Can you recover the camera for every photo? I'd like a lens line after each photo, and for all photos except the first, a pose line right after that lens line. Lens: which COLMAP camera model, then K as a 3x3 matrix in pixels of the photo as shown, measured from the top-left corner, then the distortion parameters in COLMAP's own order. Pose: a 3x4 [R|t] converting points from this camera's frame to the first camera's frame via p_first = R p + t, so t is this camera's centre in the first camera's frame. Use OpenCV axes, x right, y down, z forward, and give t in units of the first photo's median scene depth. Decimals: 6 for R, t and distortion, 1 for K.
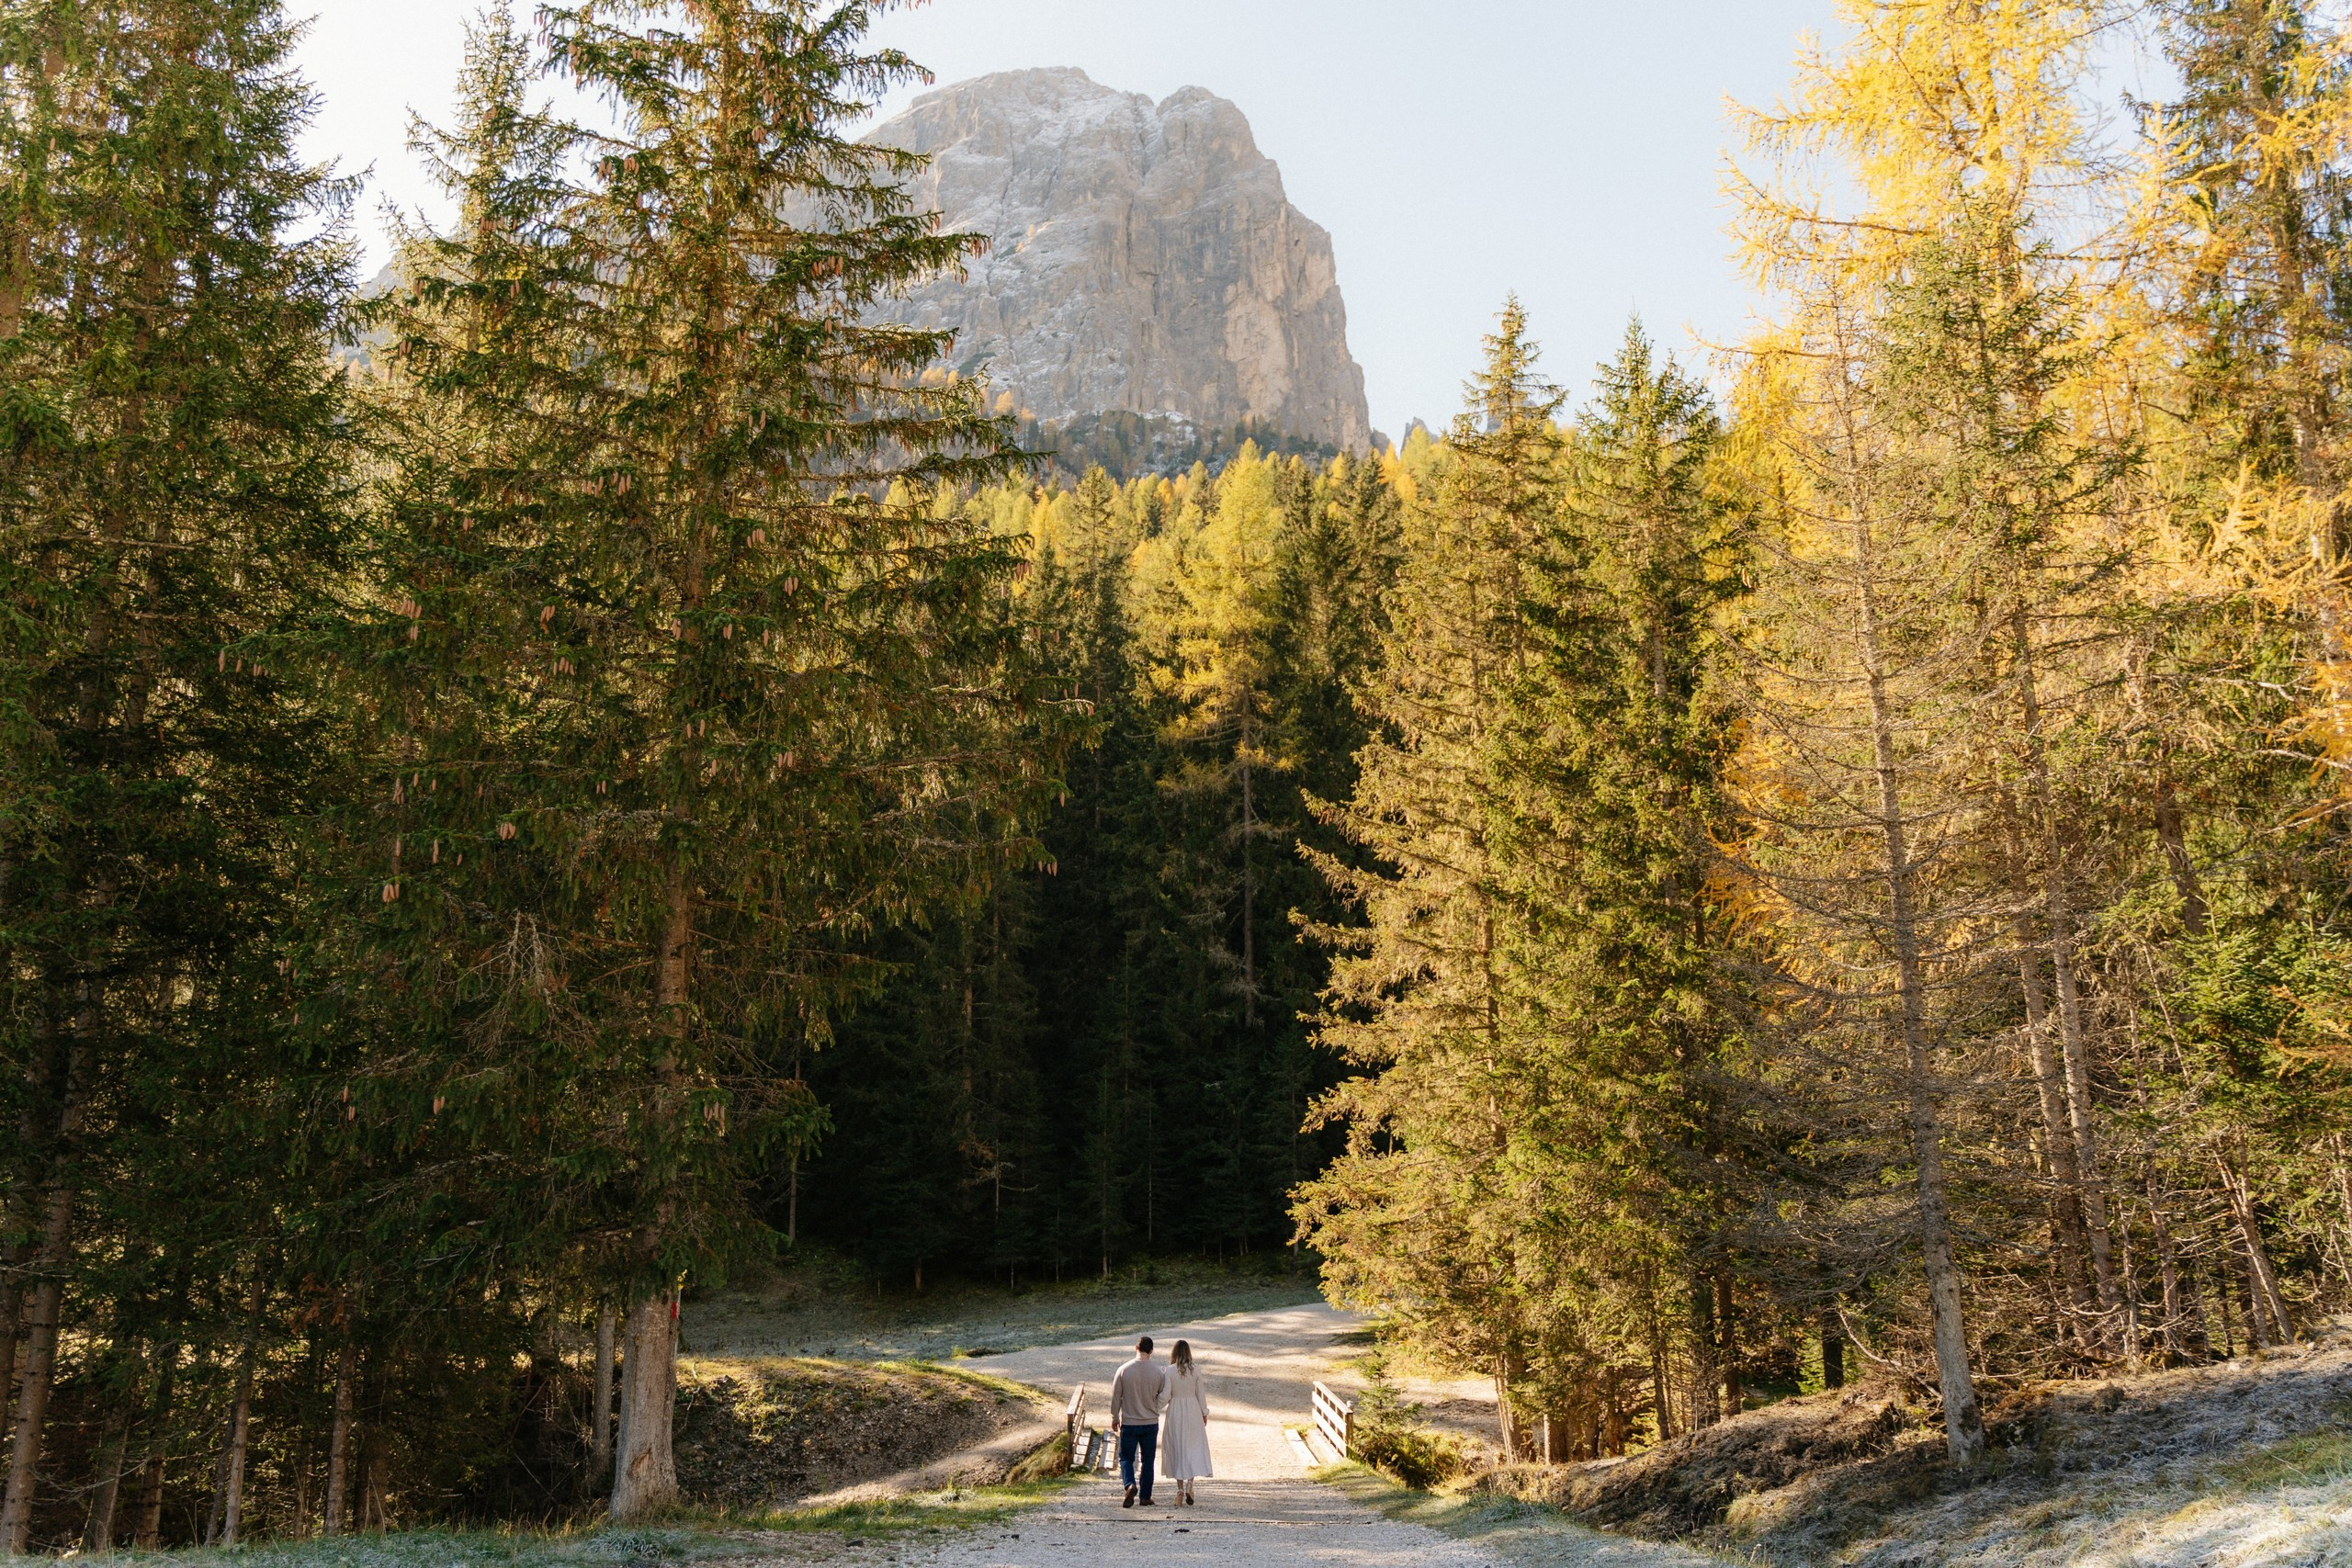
lens RADIAL K [[1897.6, 0, 1176.7], [0, 1897.6, 771.2], [0, 0, 1]] dist [0.001685, -0.003478]
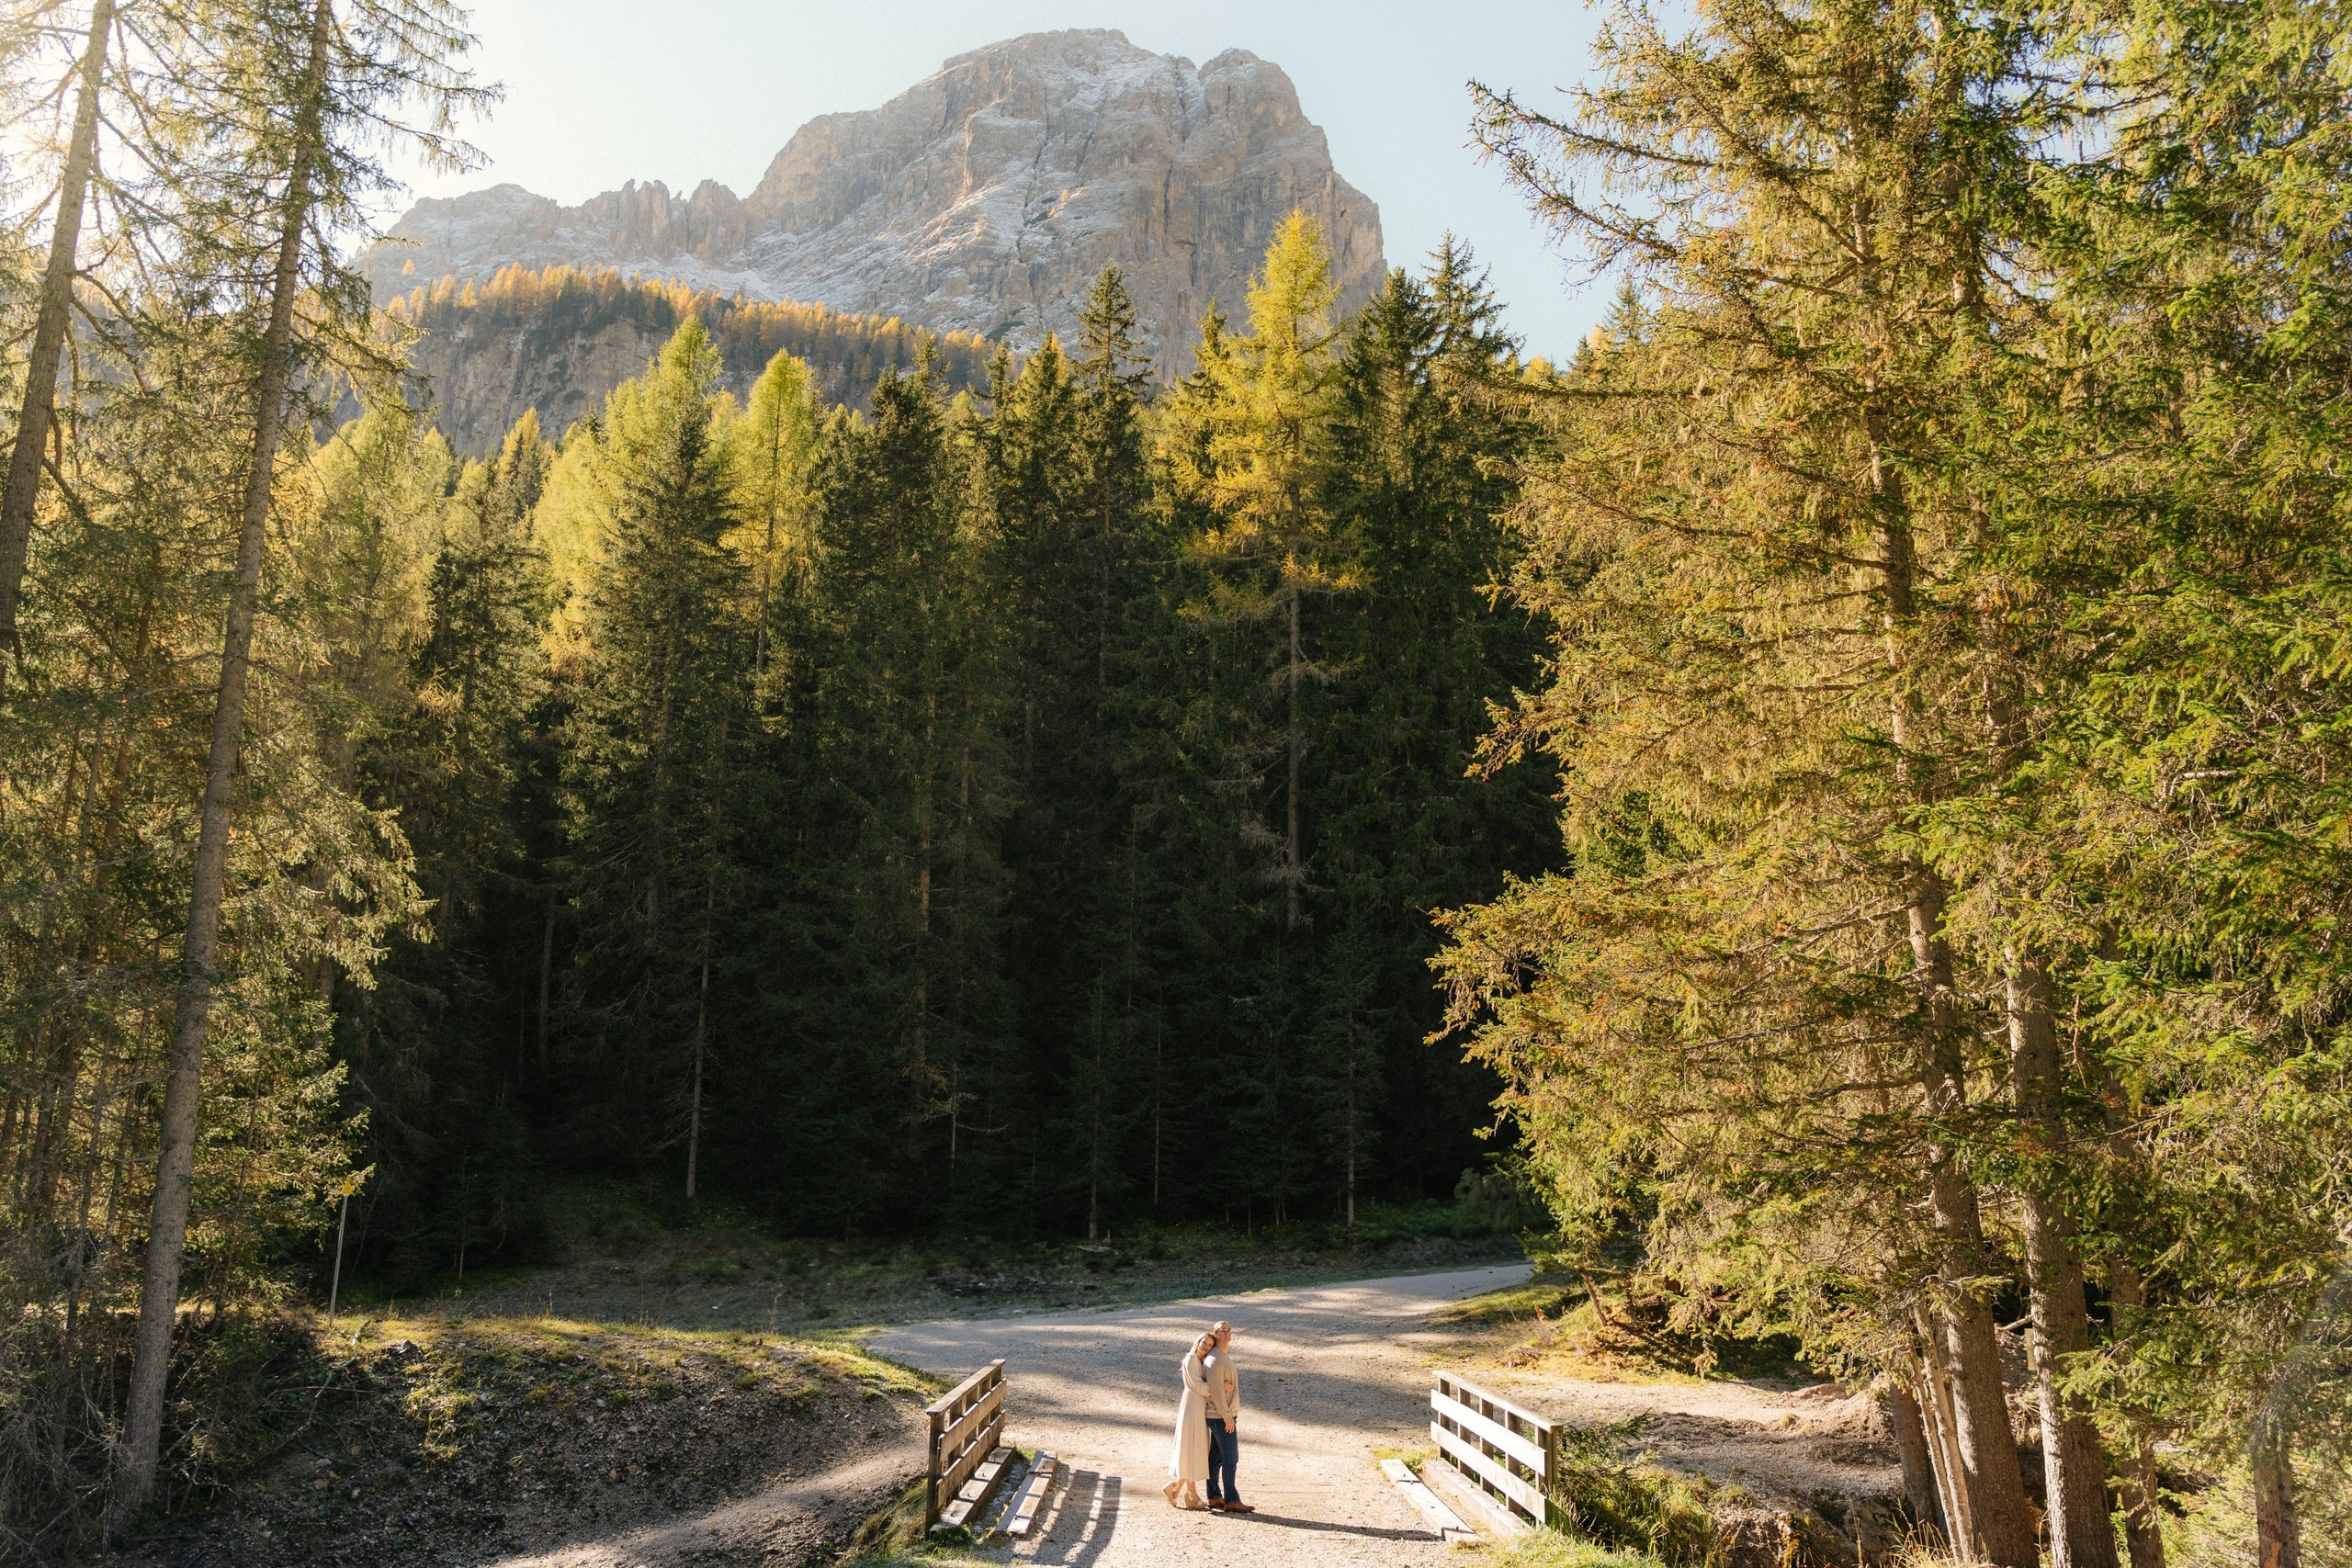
lens RADIAL K [[1897.6, 0, 1174.4], [0, 1897.6, 796.9], [0, 0, 1]] dist [0.001685, -0.003478]
pose [[0.999656, 0.020432, -0.016432, 0.002347], [-0.020429, 0.999791, 0.000379, 0.080107], [0.016436, -0.000043, 0.999865, 0.230787]]
